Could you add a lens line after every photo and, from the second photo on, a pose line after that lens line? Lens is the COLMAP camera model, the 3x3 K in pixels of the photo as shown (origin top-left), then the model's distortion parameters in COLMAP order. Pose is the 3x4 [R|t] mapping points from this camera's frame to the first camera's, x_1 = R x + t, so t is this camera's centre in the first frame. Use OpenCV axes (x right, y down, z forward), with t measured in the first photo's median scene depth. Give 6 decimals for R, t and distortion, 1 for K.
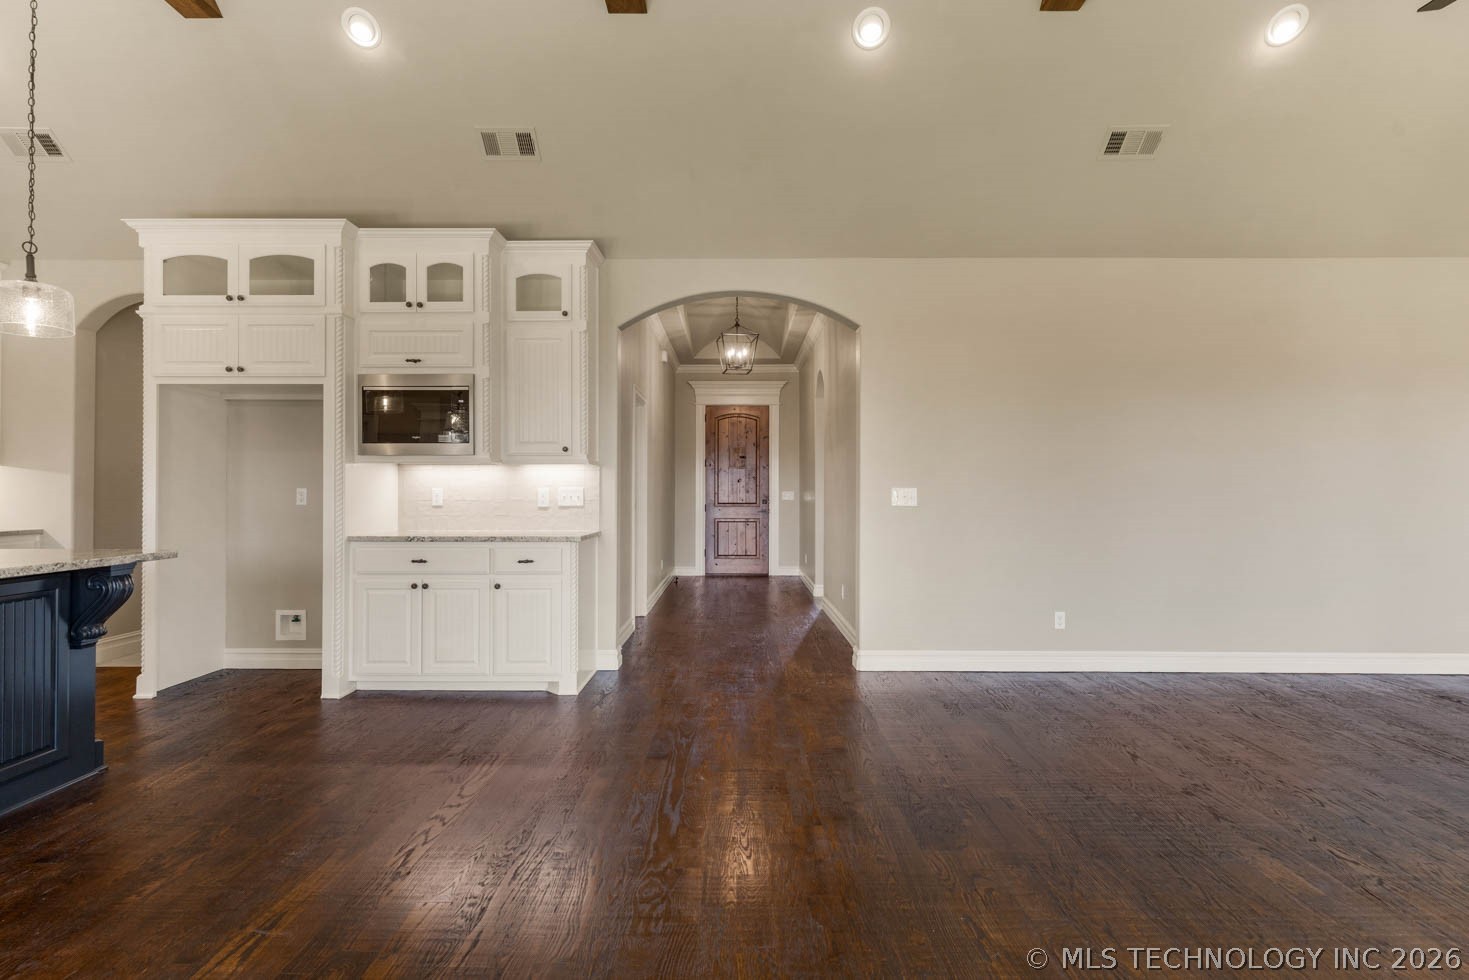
lens RADIAL K [[744.0, 0, 736.6], [0, 744.0, 486.9], [0, 0, 1]] dist [-0.003969, 0.004106]
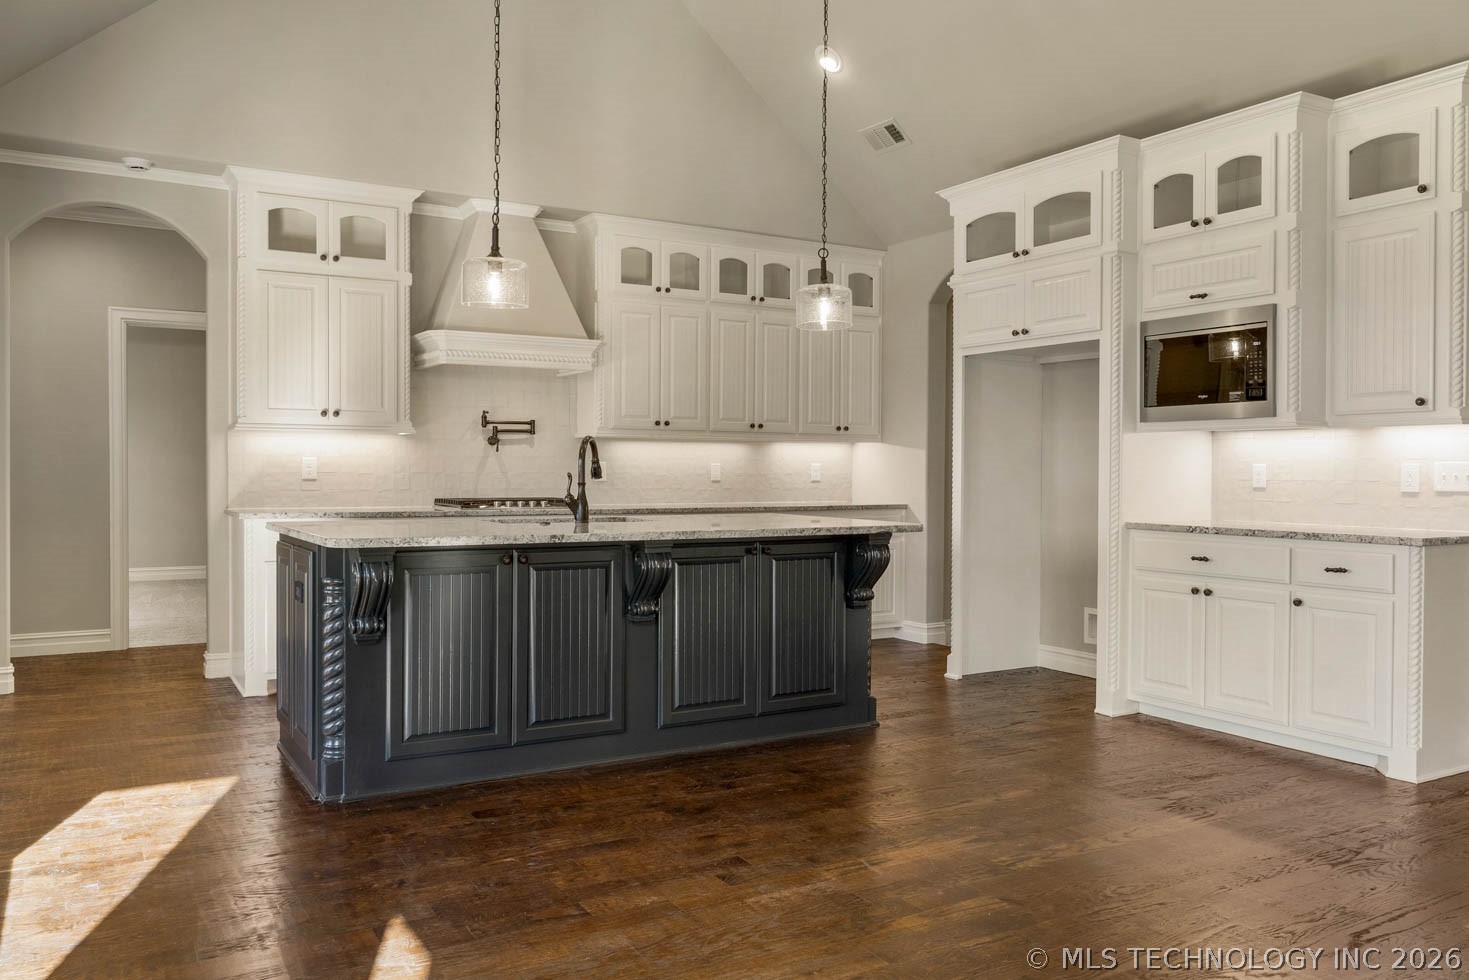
lens RADIAL K [[1128.6, 0, 728.1], [0, 1128.6, 488.8], [0, 0, 1]] dist [0.002315, 0.003470]
pose [[0.510105, 0.016998, -0.859944, 0.320076], [0.000797, 0.999795, 0.020235, 0.004027], [0.860112, -0.011007, 0.509987, -0.009286]]
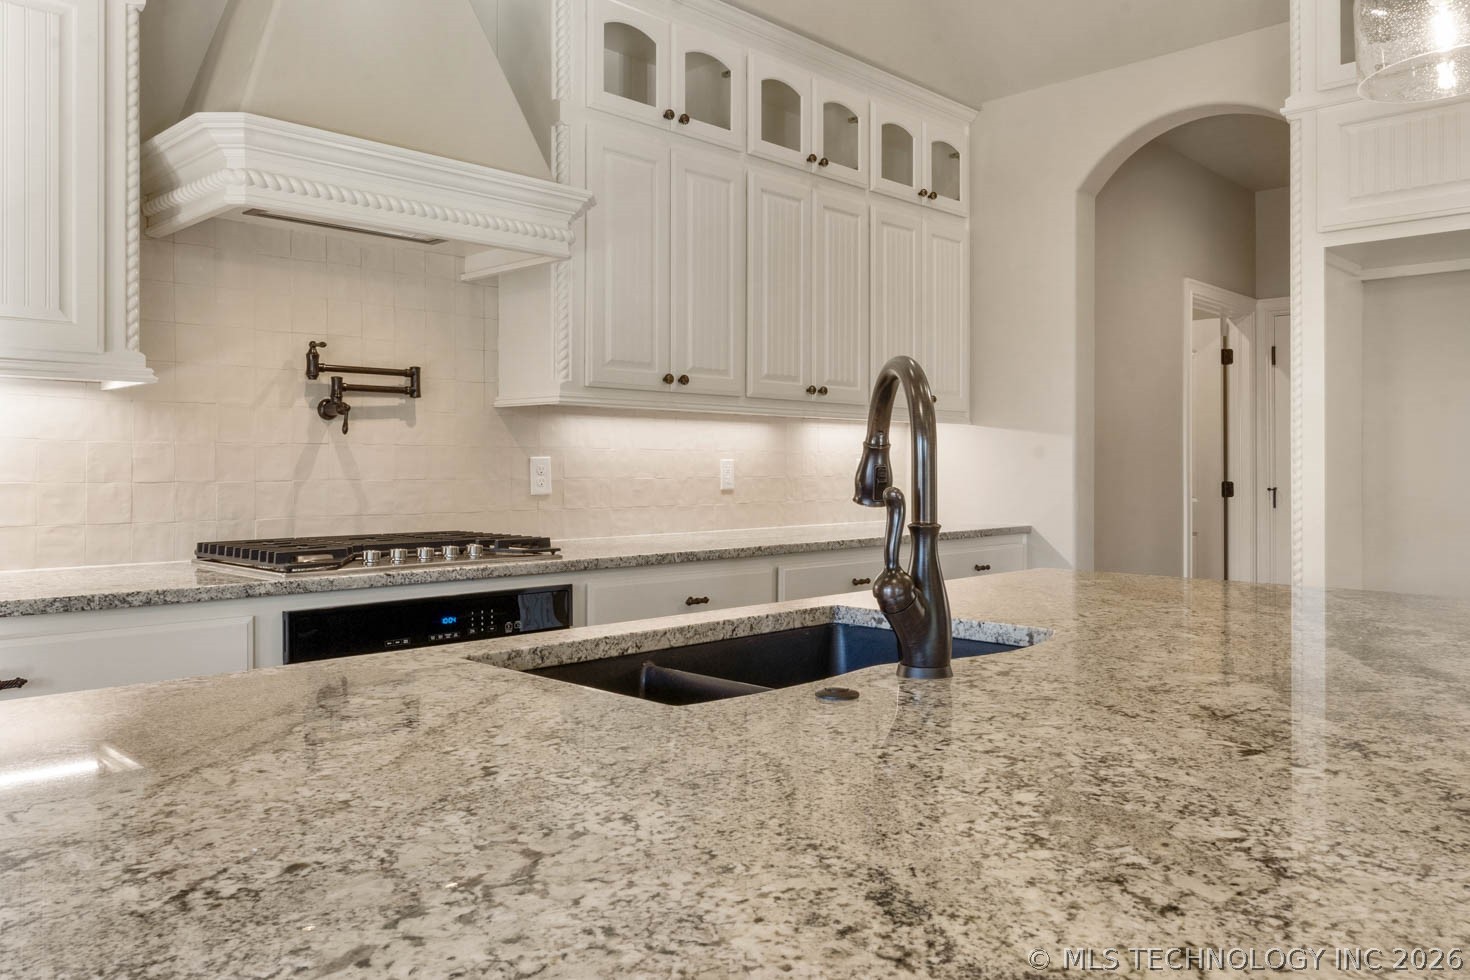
lens RADIAL K [[1081.8, 0, 707.0], [0, 1081.8, 473.2], [0, 0, 1]] dist [-0.001126, -0.005428]
pose [[0.709675, -0.001909, -0.704527, -0.555058], [0.007625, 0.999959, 0.004971, 0.007300], [0.704488, -0.008900, 0.709660, 0.194707]]
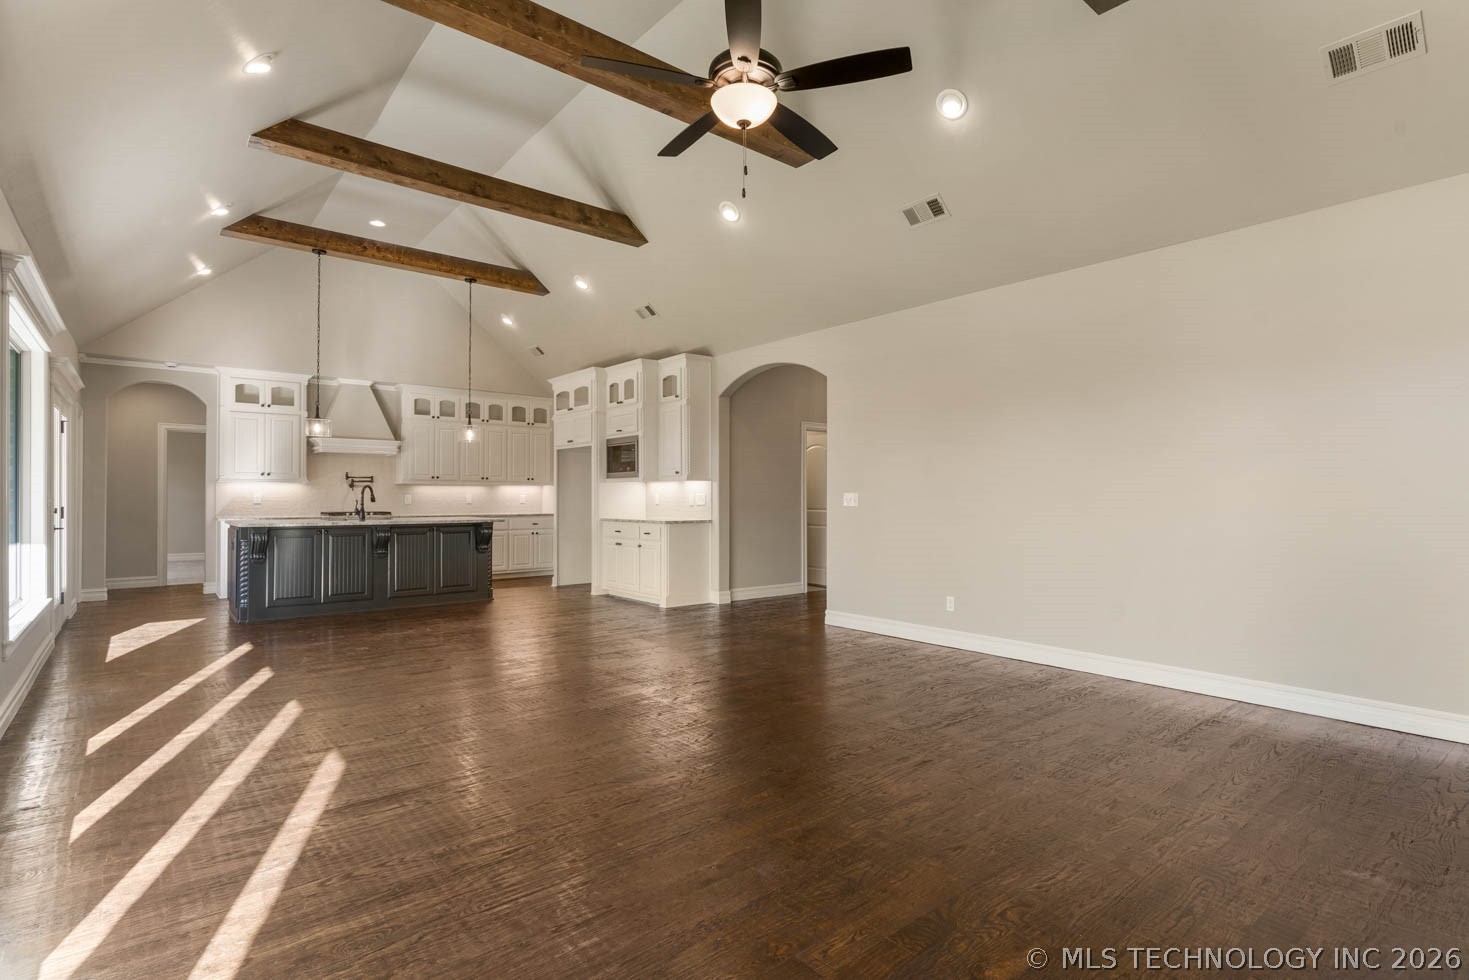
lens RADIAL K [[744.0, 0, 739.1], [0, 744.0, 484.5], [0, 0, 1]] dist [-0.003969, 0.004106]
pose [[0.634685, -0.015419, -0.772617, 1.308232], [0.005649, 0.999867, -0.015313, 0.006689], [0.772750, 0.005354, 0.634688, -0.013435]]
